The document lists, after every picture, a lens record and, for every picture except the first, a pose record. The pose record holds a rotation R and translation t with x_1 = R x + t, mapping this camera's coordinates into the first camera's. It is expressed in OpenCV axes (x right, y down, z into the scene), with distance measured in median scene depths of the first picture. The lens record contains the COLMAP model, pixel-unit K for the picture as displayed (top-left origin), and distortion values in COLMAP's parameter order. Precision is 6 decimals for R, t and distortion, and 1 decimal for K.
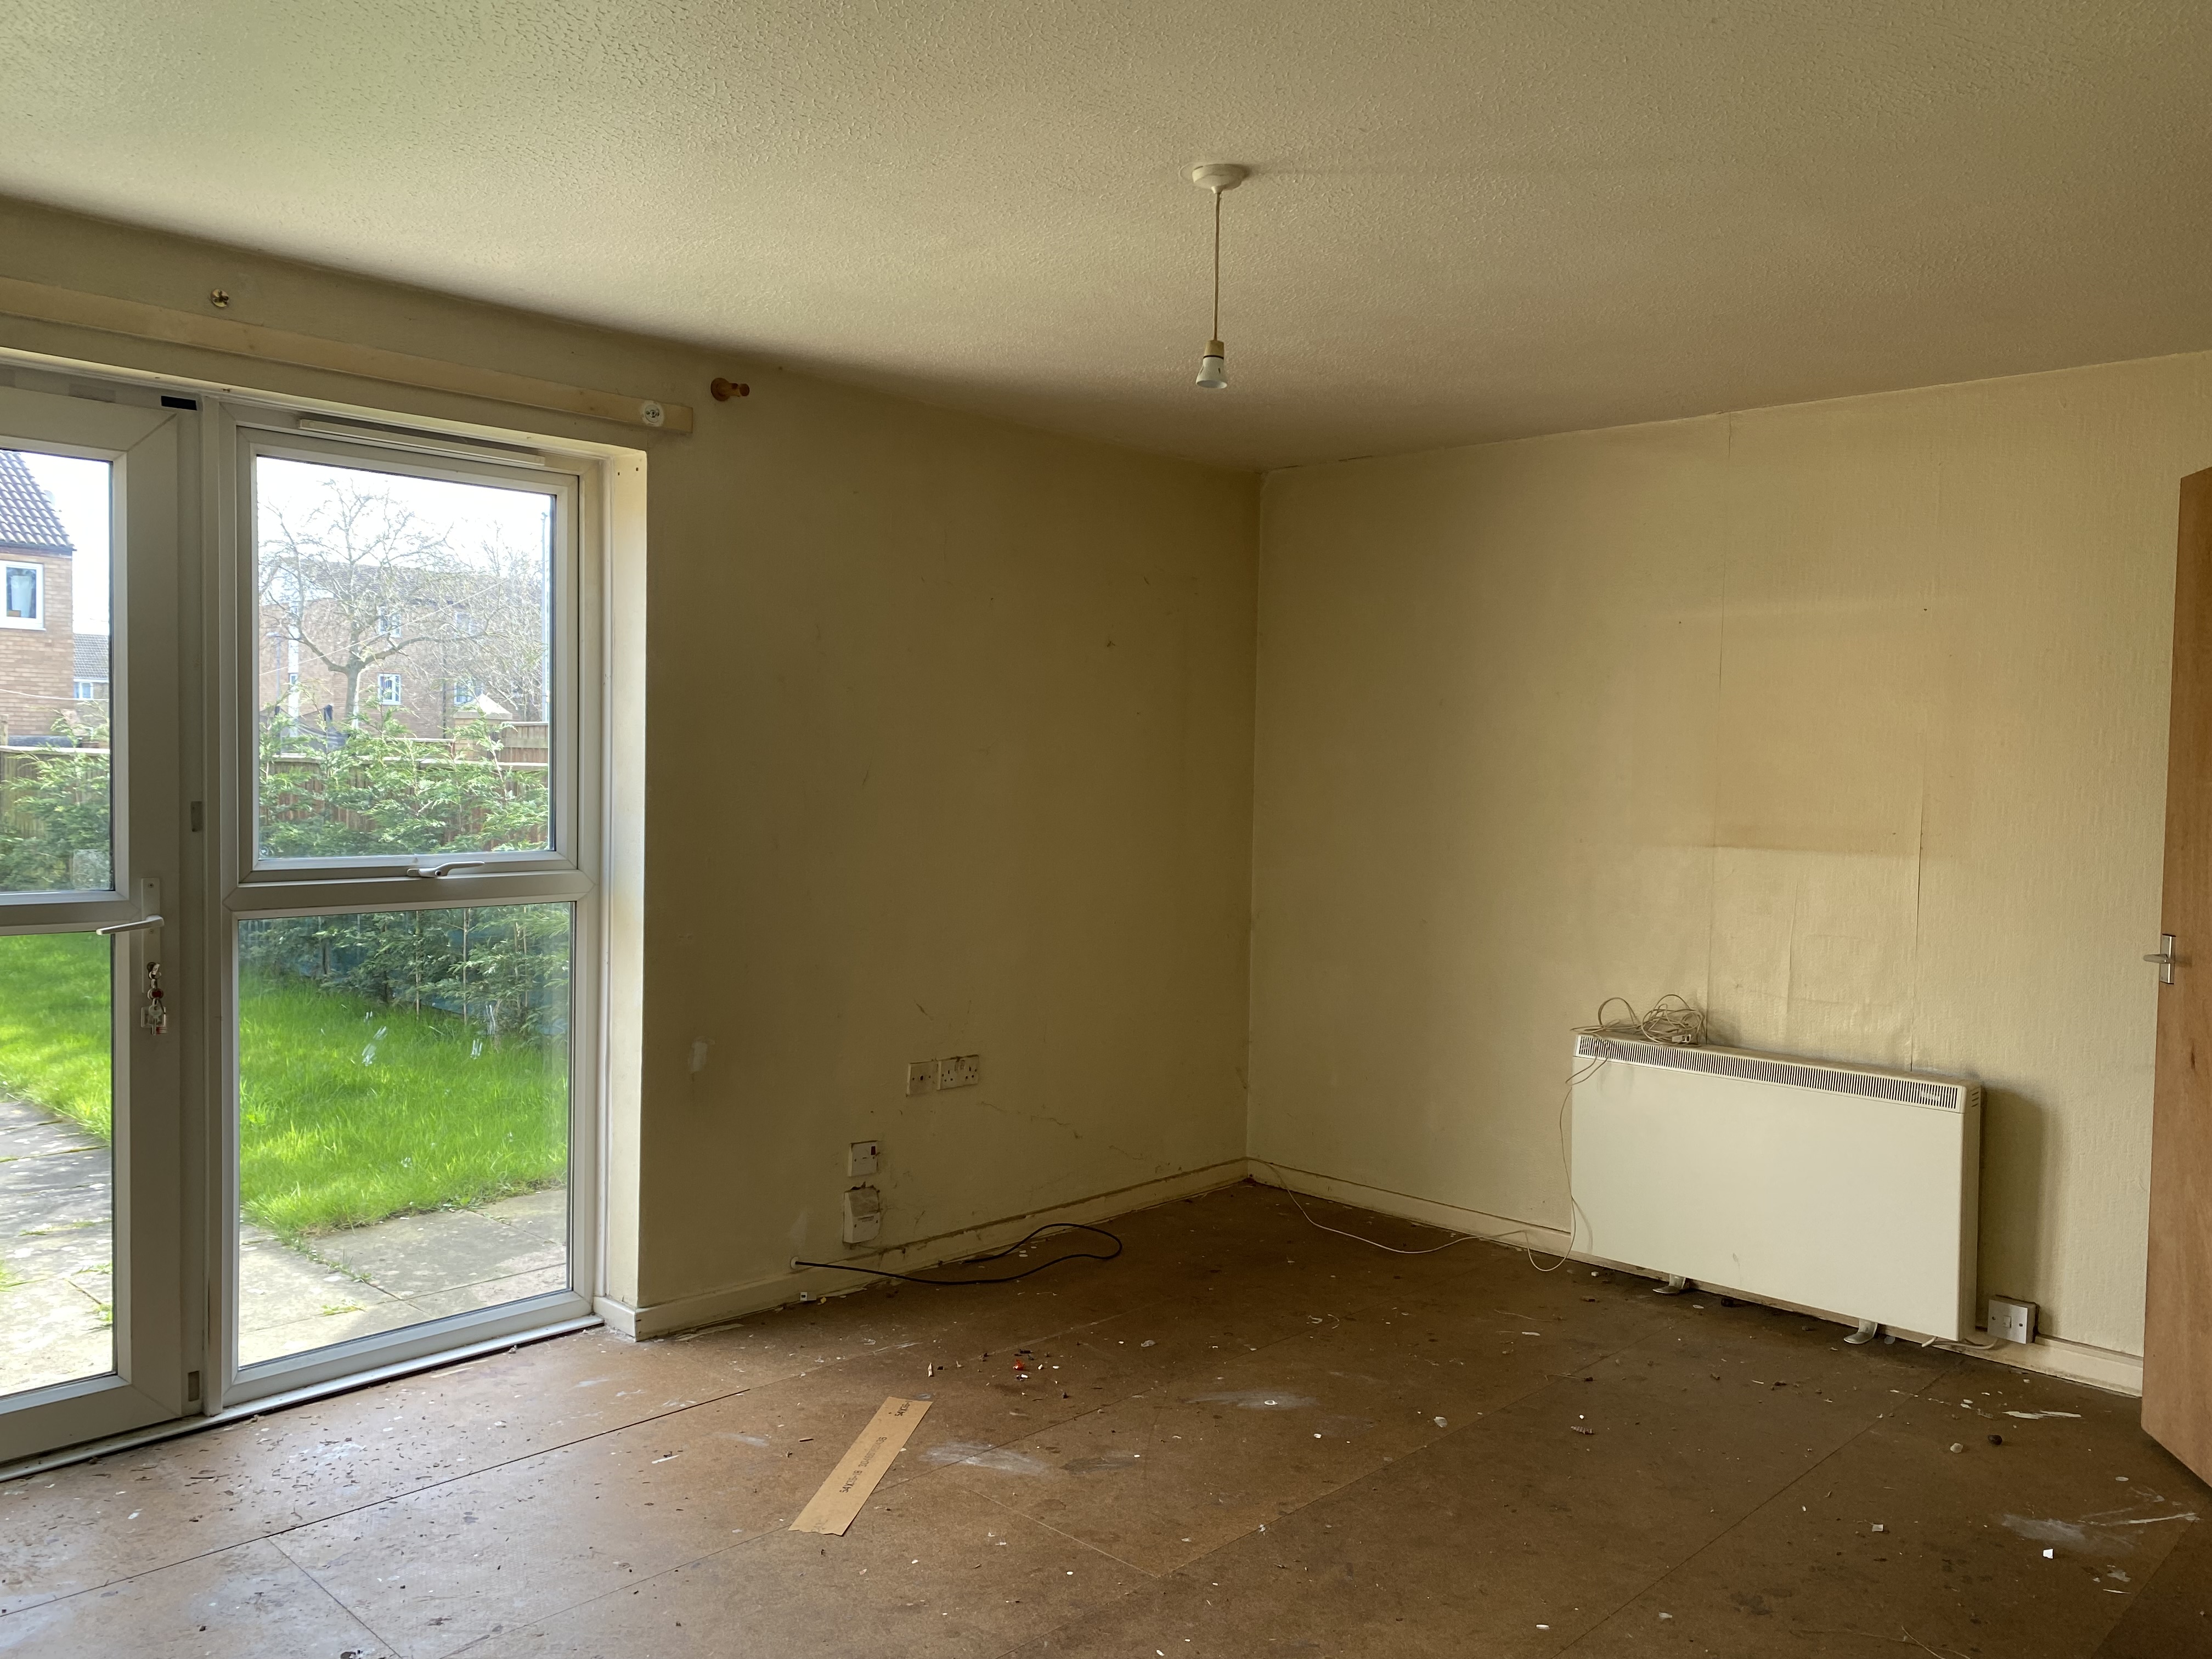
lens RADIAL K [[1685.9, 0, 1113.0], [0, 1685.9, 816.5], [0, 0, 1]] dist [0.057226, -0.059241]
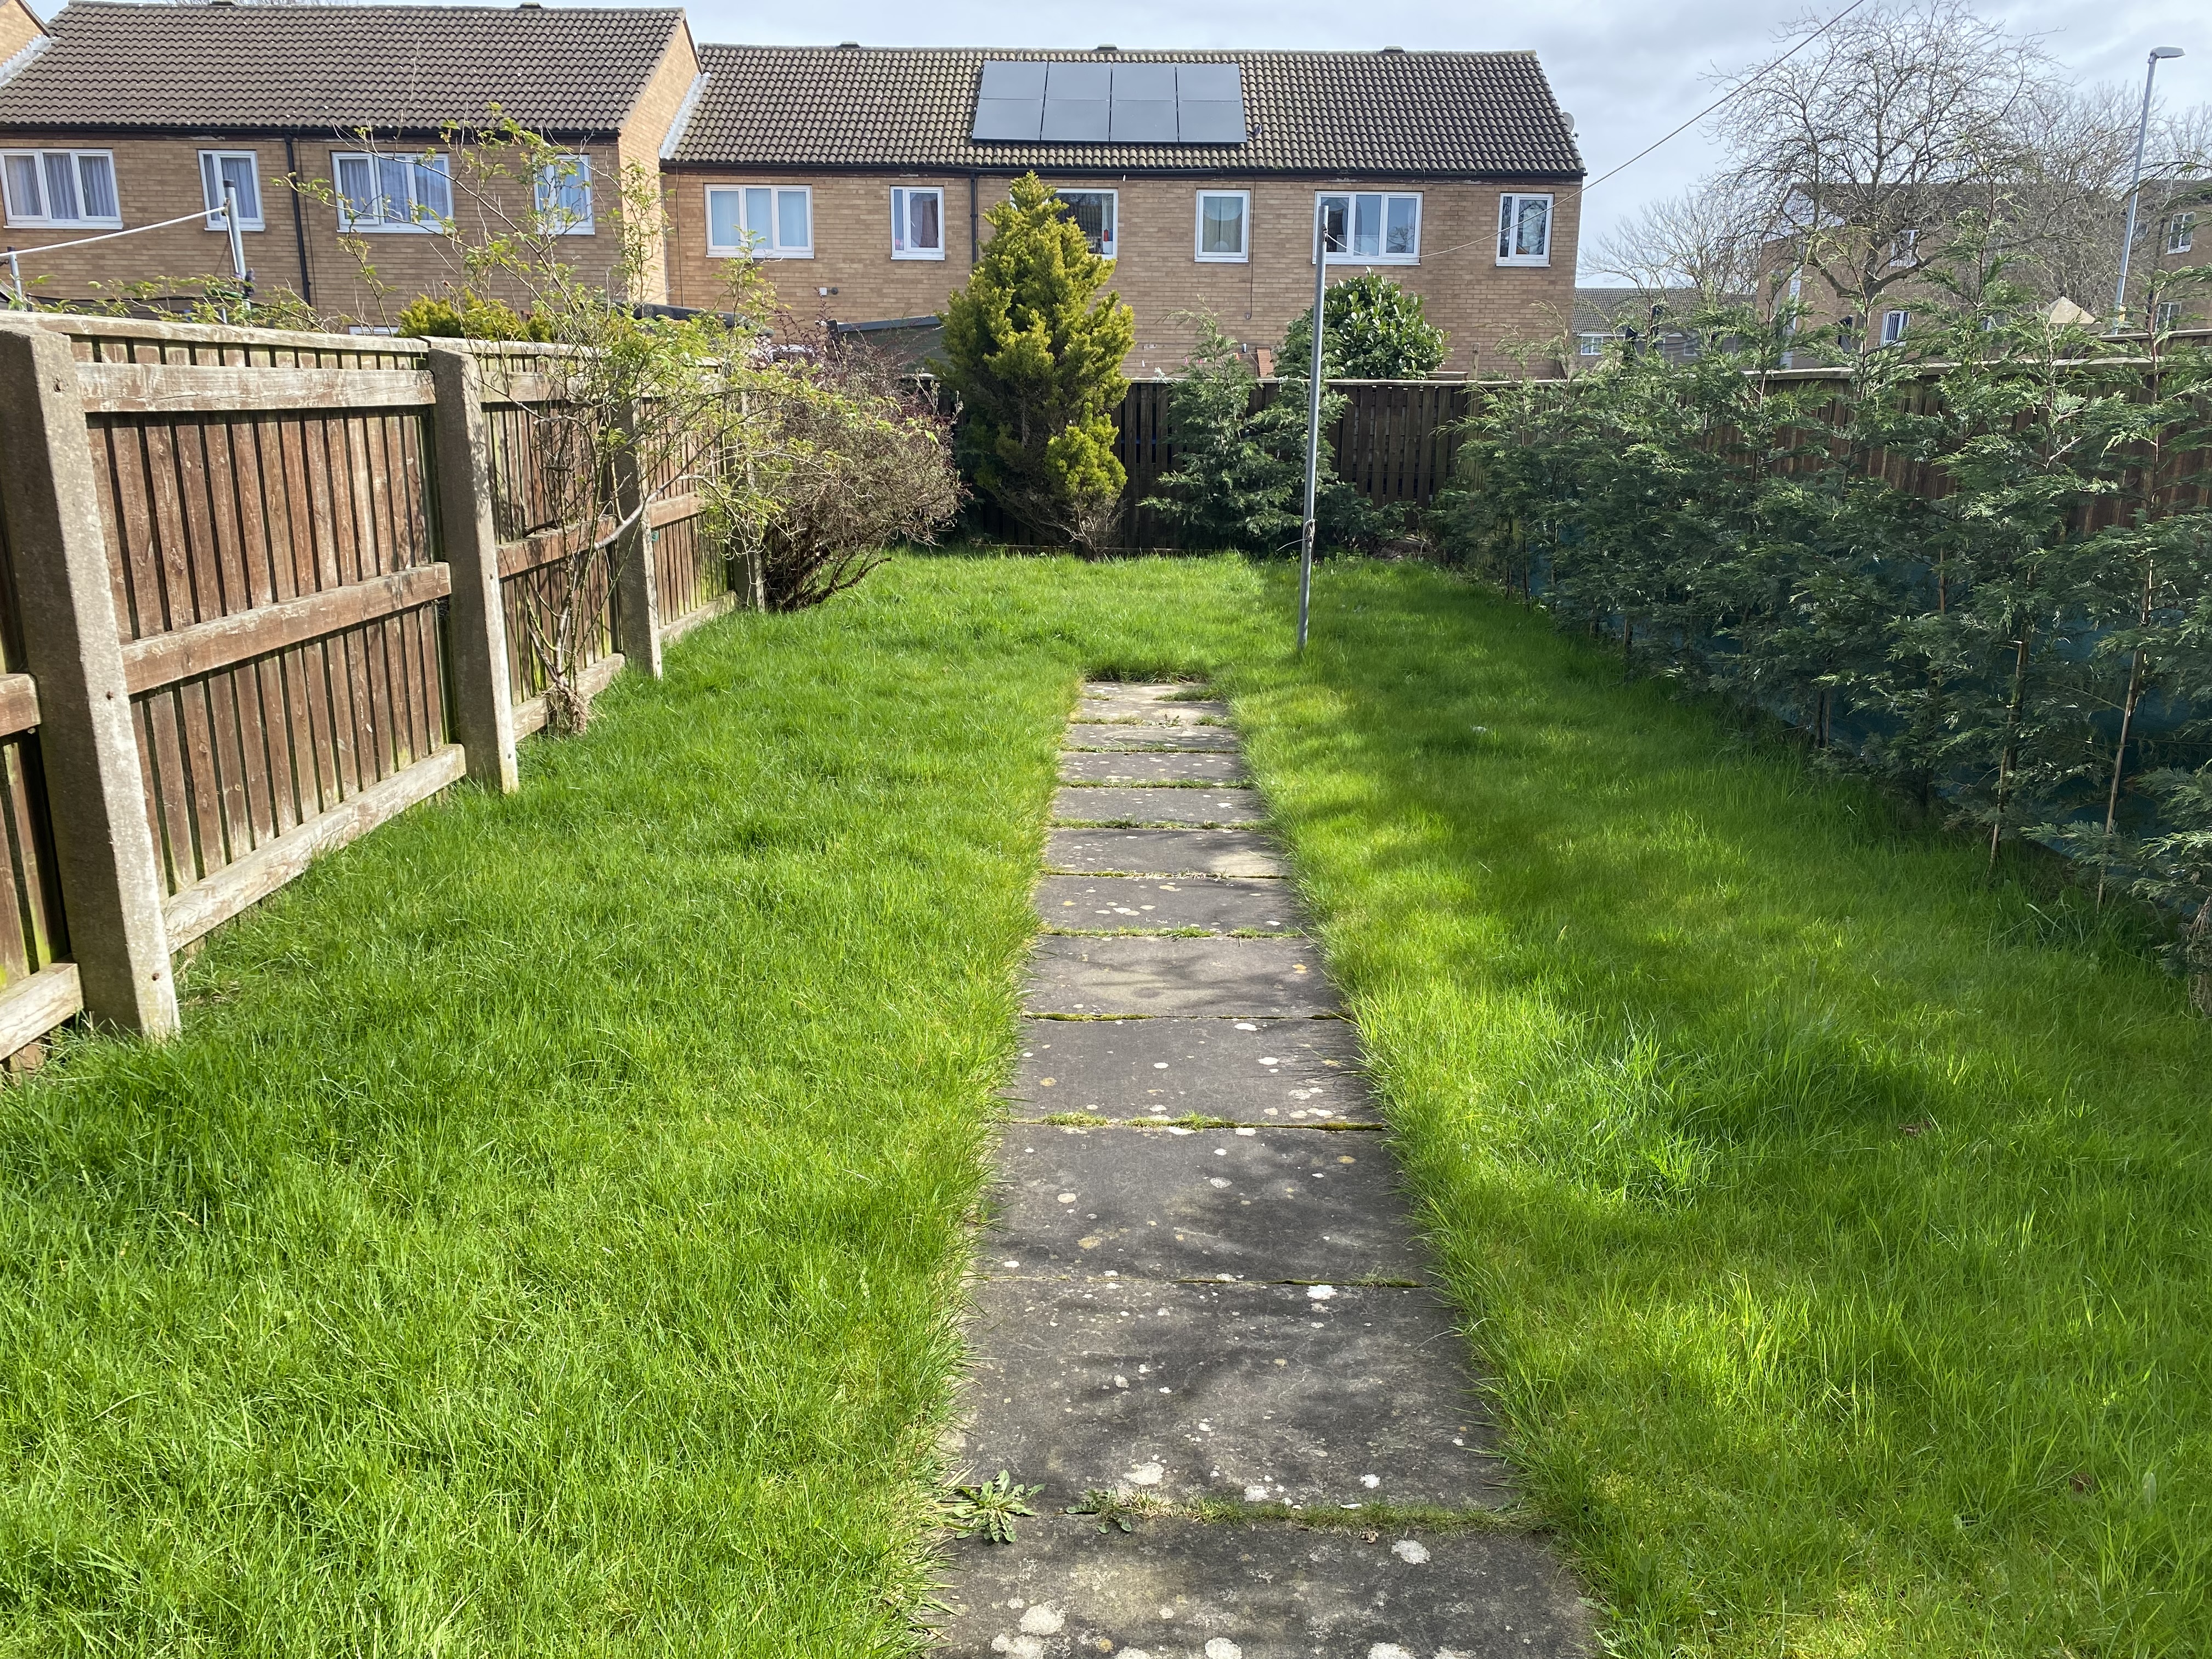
lens RADIAL K [[1685.9, 0, 1111.5], [0, 1685.9, 796.4], [0, 0, 1]] dist [0.057226, -0.059241]
pose [[0.685873, 0.157260, -0.710526, -0.161330], [-0.022569, 0.980498, 0.195226, 0.001784], [0.727371, -0.117865, 0.676047, 0.323279]]
